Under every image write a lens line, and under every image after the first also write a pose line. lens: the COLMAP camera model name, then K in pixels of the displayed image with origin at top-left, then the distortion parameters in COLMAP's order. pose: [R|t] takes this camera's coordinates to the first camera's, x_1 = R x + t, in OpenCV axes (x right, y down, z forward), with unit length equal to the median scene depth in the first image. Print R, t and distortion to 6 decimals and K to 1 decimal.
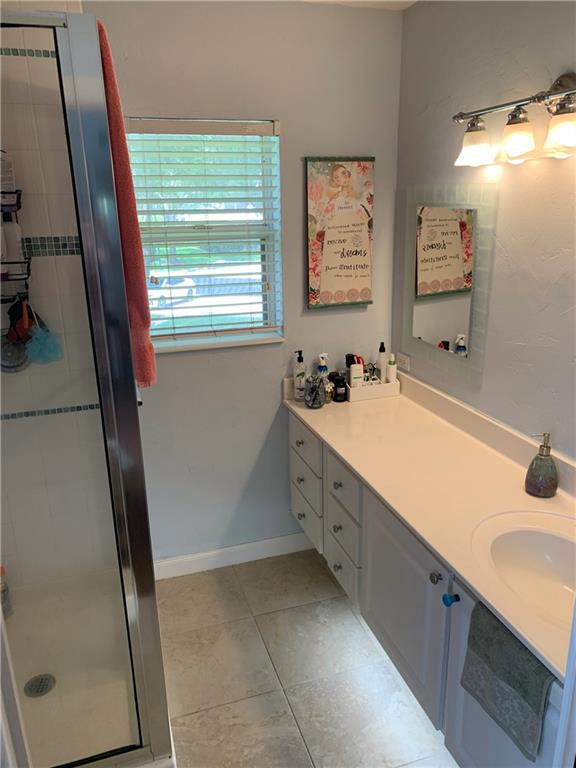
lens RADIAL K [[596.0, 0, 288.4], [0, 596.0, 388.1], [0, 0, 1]] dist [0.046886, -0.031638]
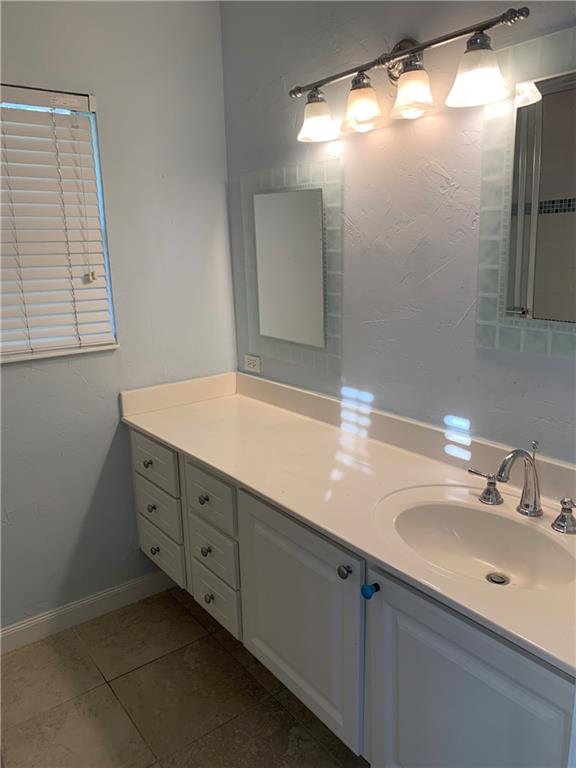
lens RADIAL K [[596.0, 0, 290.0], [0, 596.0, 379.7], [0, 0, 1]] dist [0.046886, -0.031638]
pose [[0.947356, -0.078875, 0.310315, -0.059099], [0.105900, 0.991824, -0.071201, 0.072653], [-0.302162, 0.100315, 0.947964, 0.135067]]
